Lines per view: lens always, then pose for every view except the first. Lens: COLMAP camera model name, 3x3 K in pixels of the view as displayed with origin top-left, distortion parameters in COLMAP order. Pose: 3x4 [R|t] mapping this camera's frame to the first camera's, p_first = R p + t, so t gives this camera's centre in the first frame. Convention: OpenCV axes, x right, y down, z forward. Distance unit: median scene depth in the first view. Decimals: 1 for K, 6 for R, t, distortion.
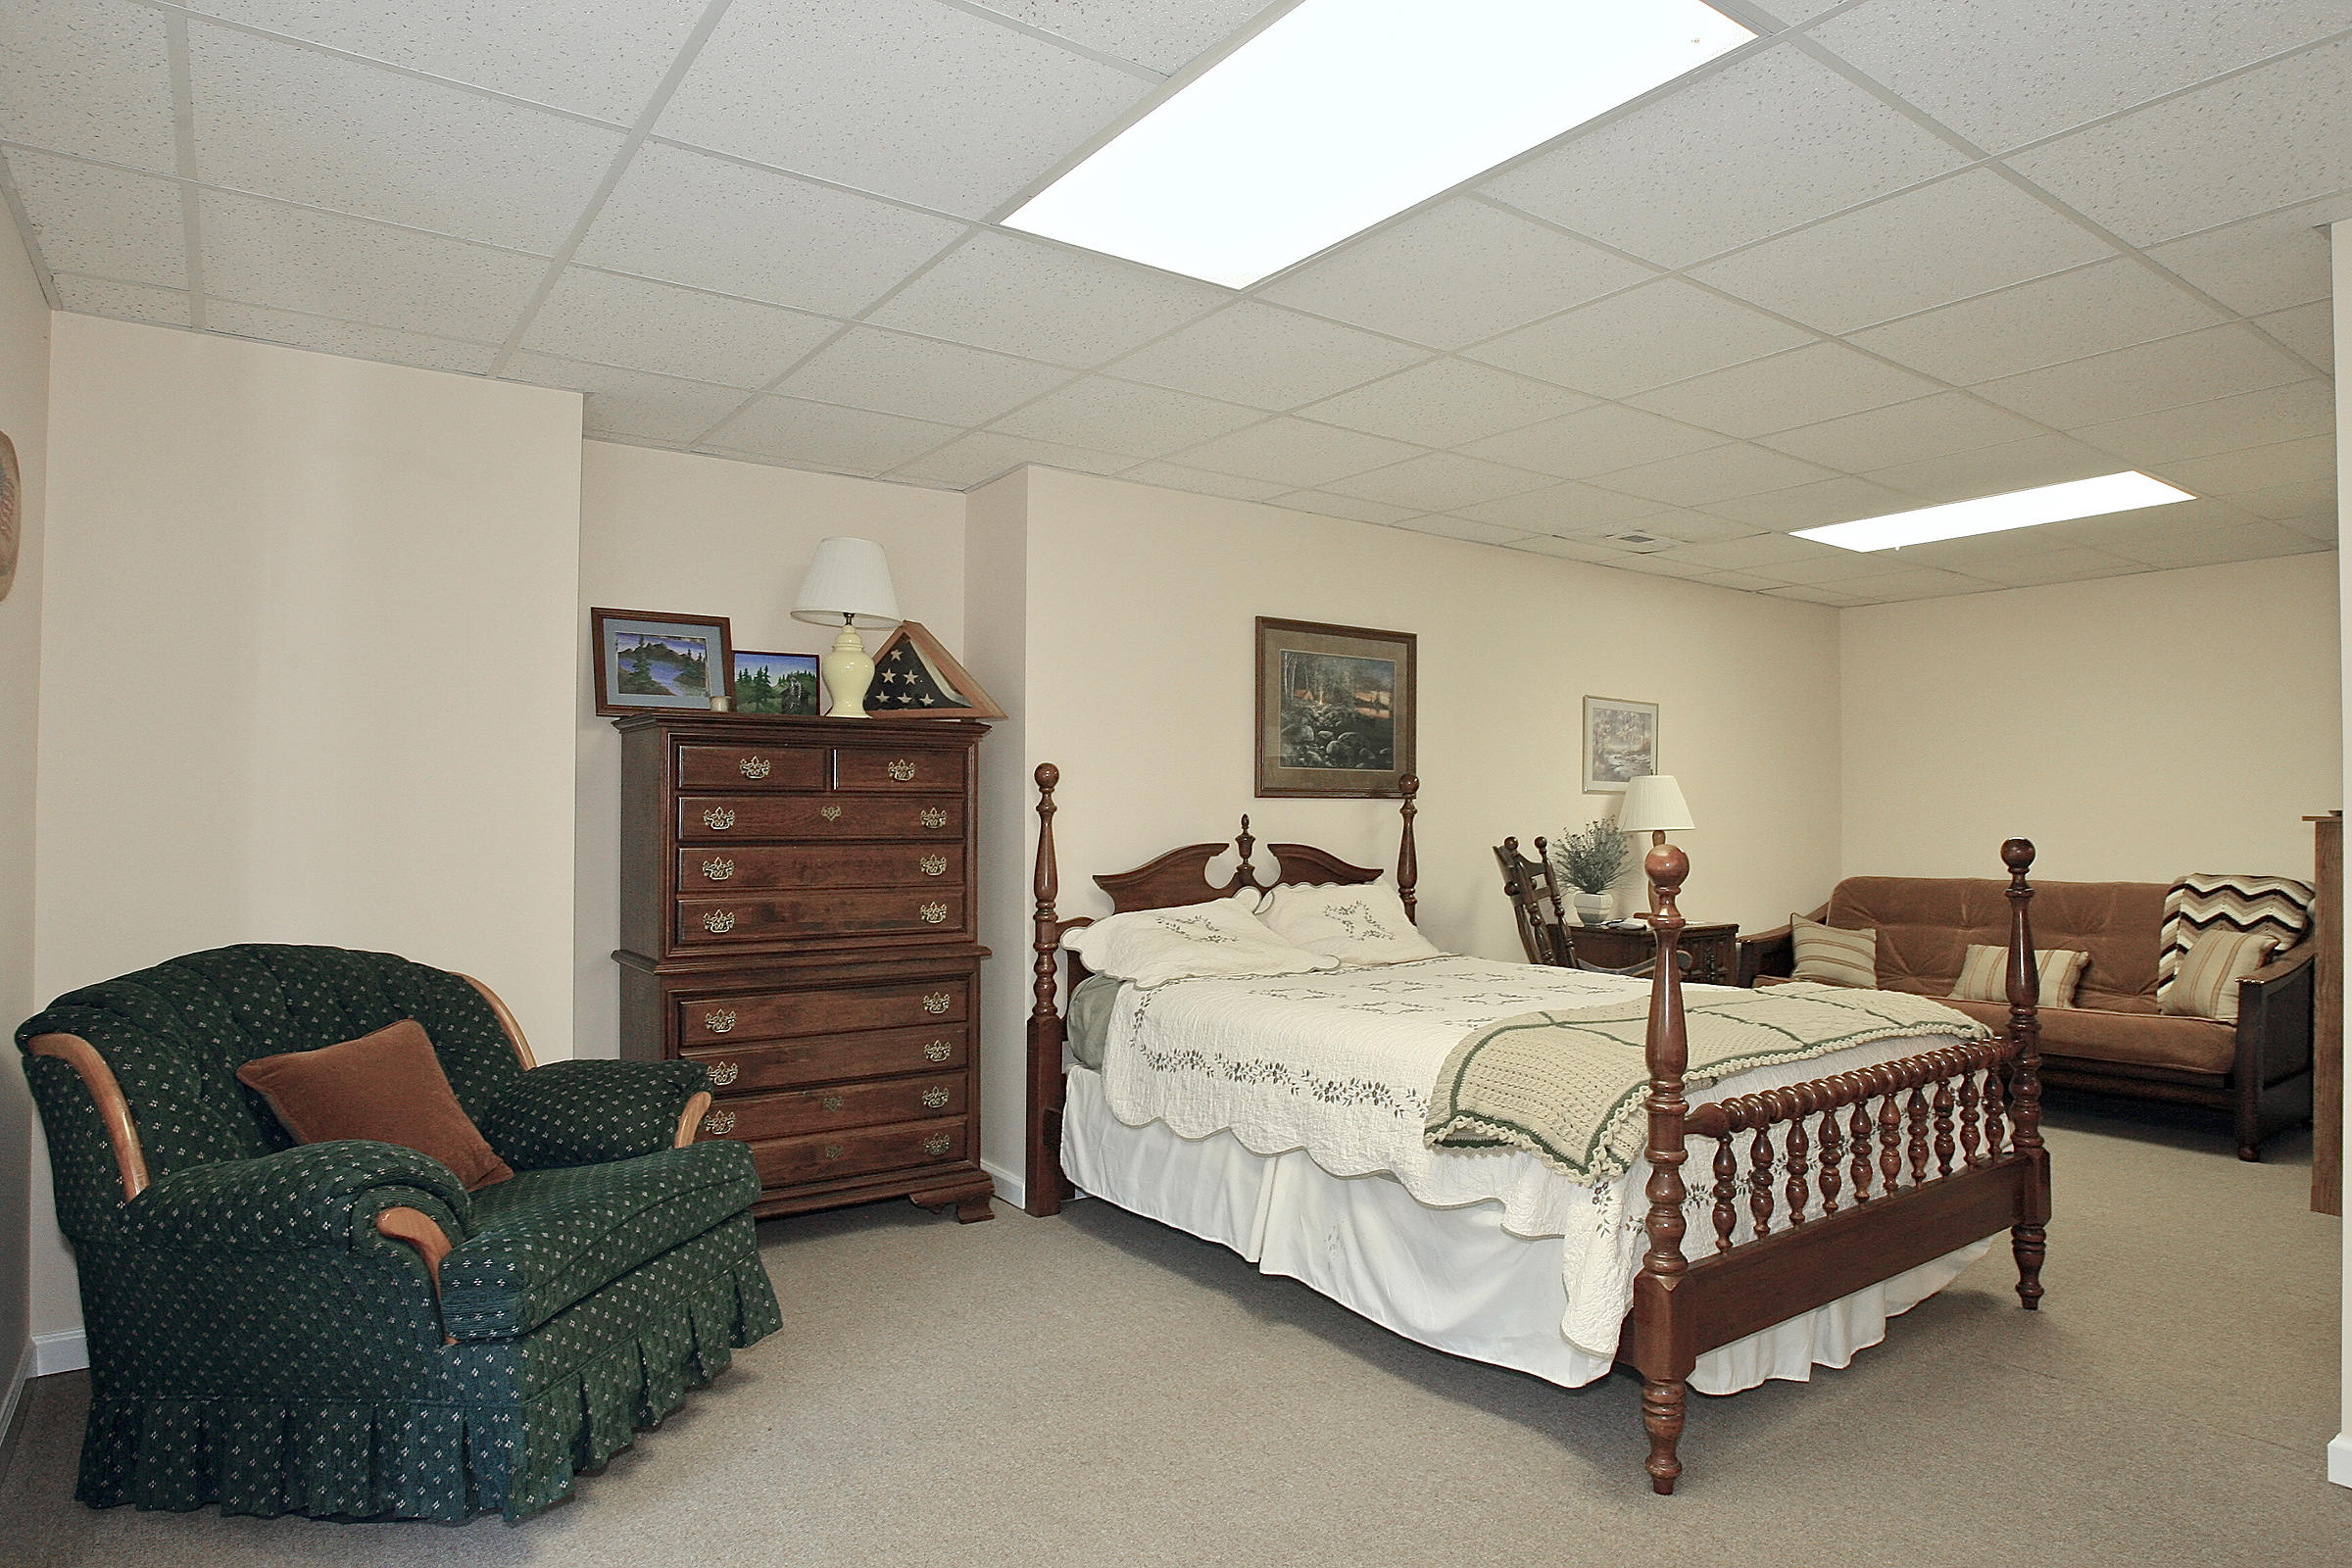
lens RADIAL K [[1371.1, 0, 1160.1], [0, 1371.1, 784.3], [0, 0, 1]] dist [-0.100745, 0.046961]
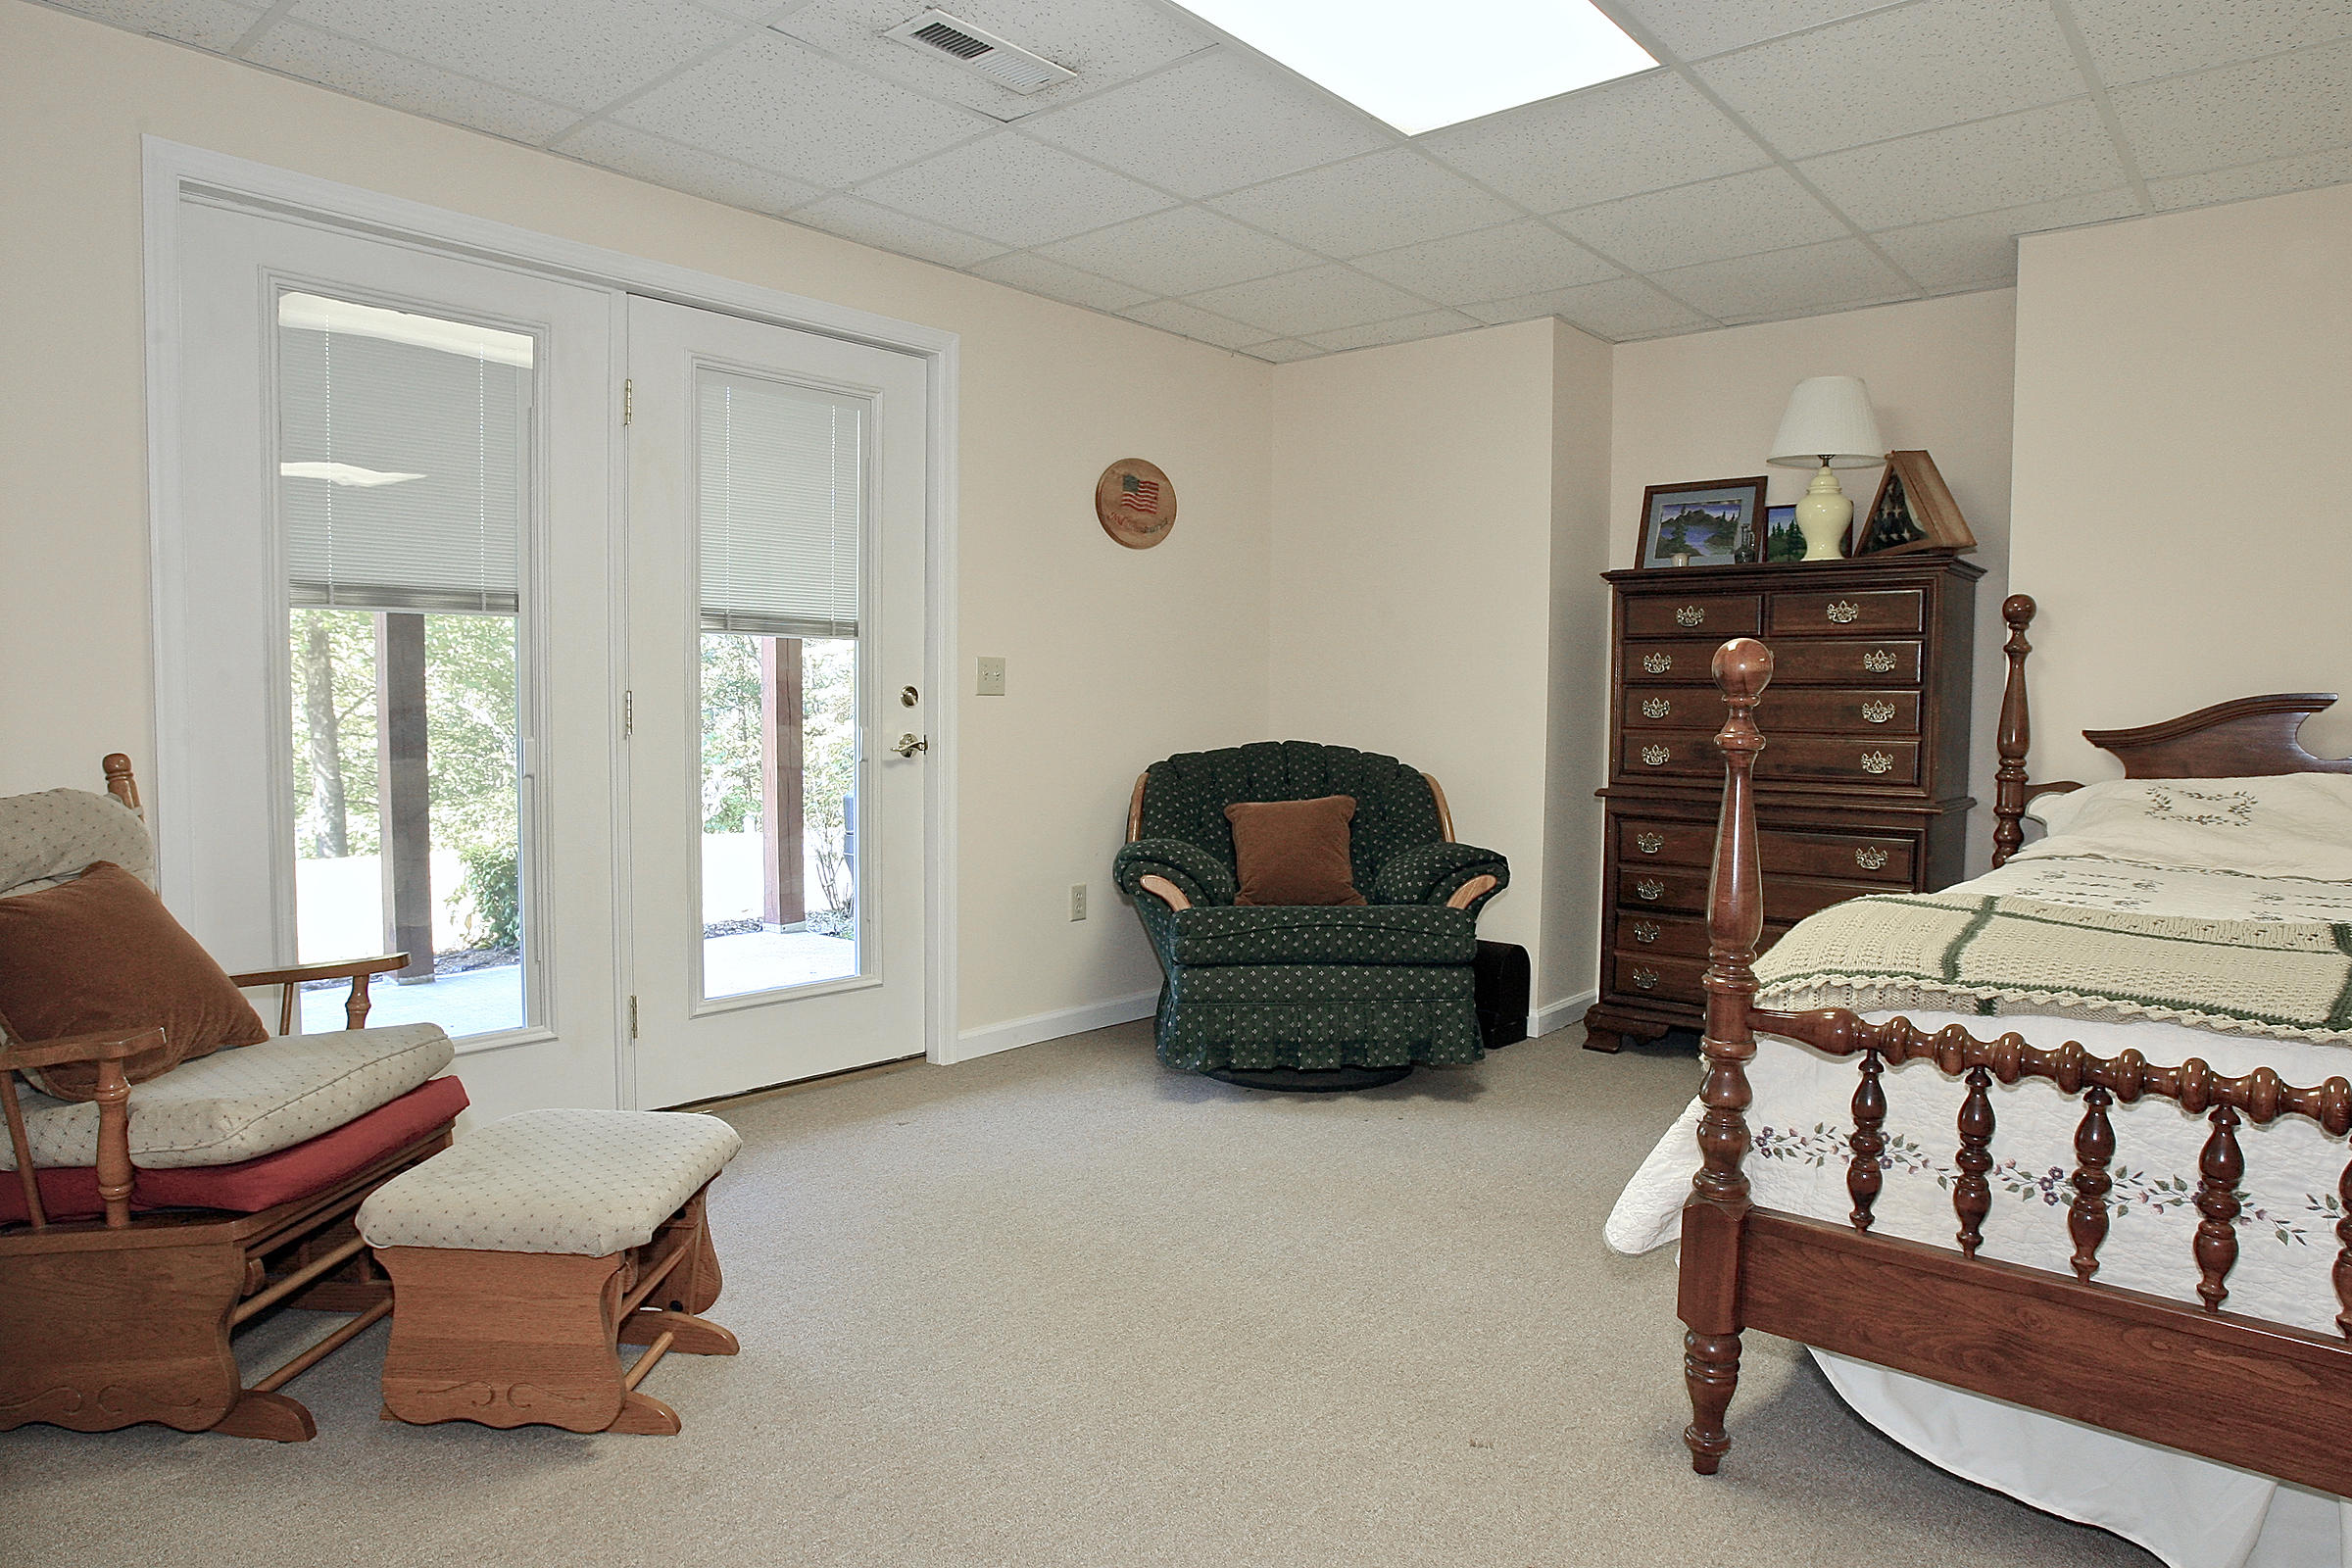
lens RADIAL K [[1371.1, 0, 1160.1], [0, 1371.1, 784.3], [0, 0, 1]] dist [-0.100745, 0.046961]
pose [[0.237620, 0.059302, -0.969546, 0.586607], [0.012284, 0.997871, 0.064045, 0.042552], [0.971280, -0.027128, 0.236386, 0.294158]]
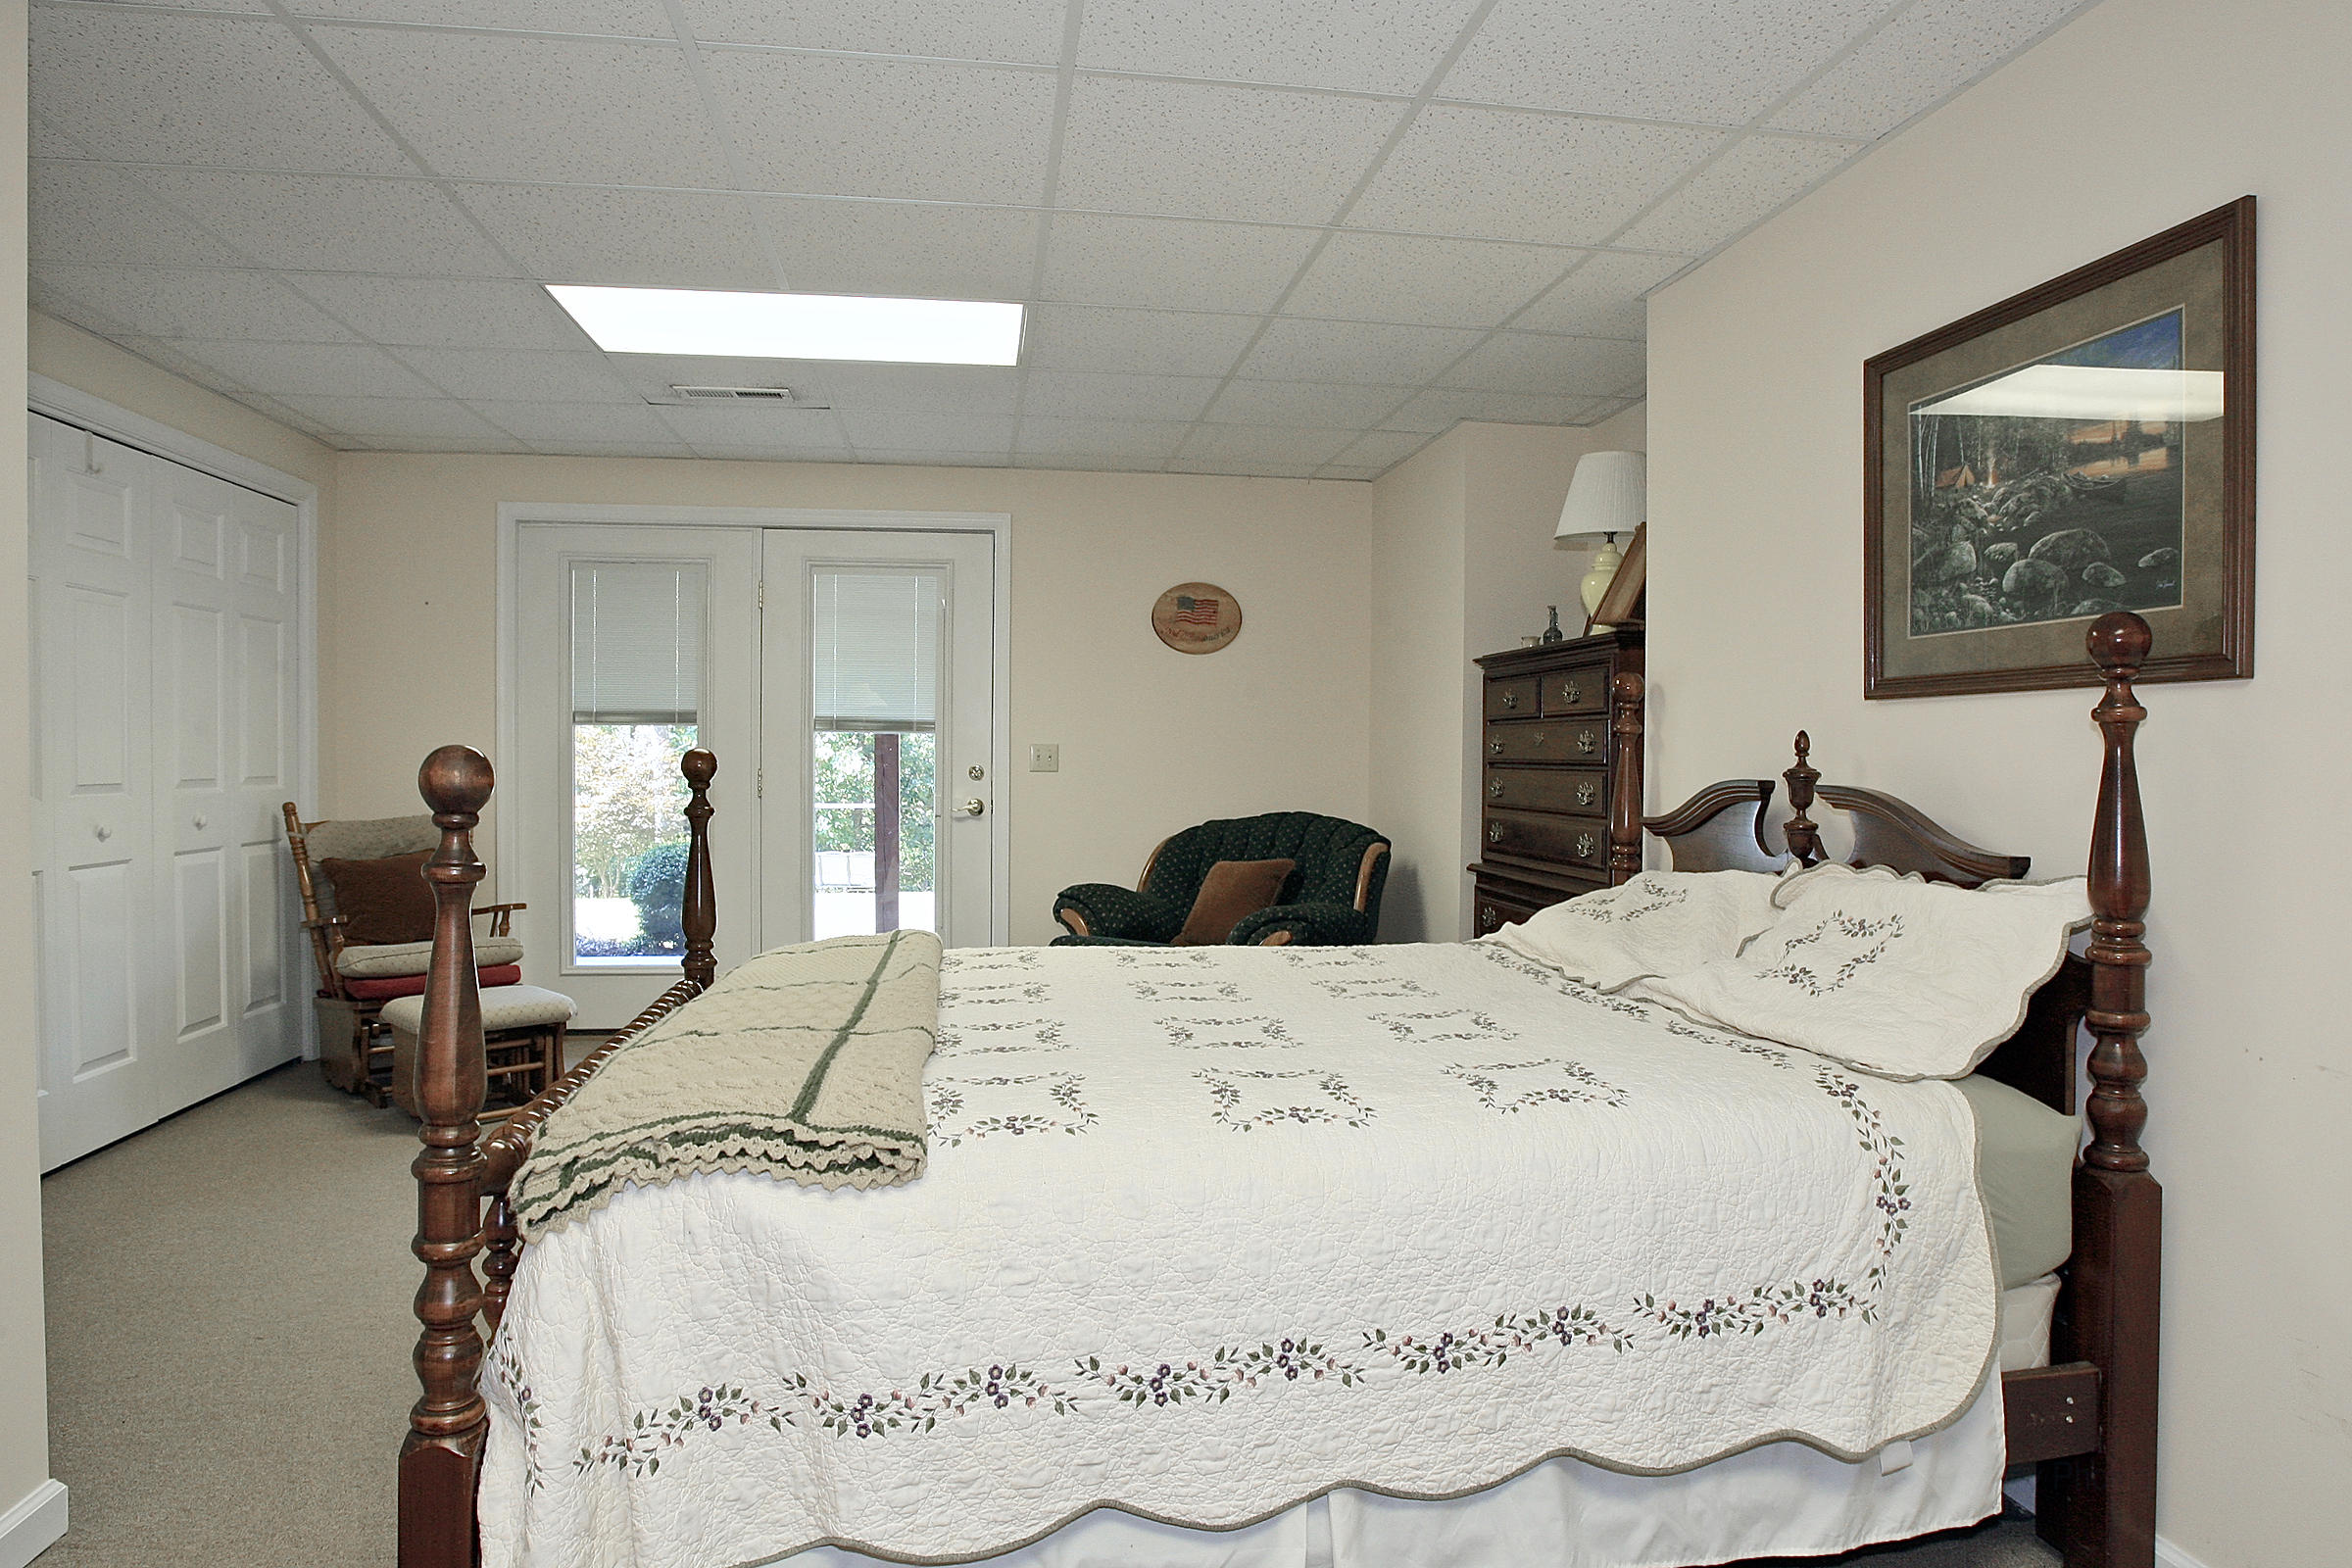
lens RADIAL K [[1371.1, 0, 1160.1], [0, 1371.1, 784.3], [0, 0, 1]] dist [-0.100745, 0.046961]
pose [[-0.445749, 0.011239, -0.895088, 0.744595], [0.006791, 0.999935, 0.009173, 0.040506], [0.895132, -0.001989, -0.445796, 1.110556]]
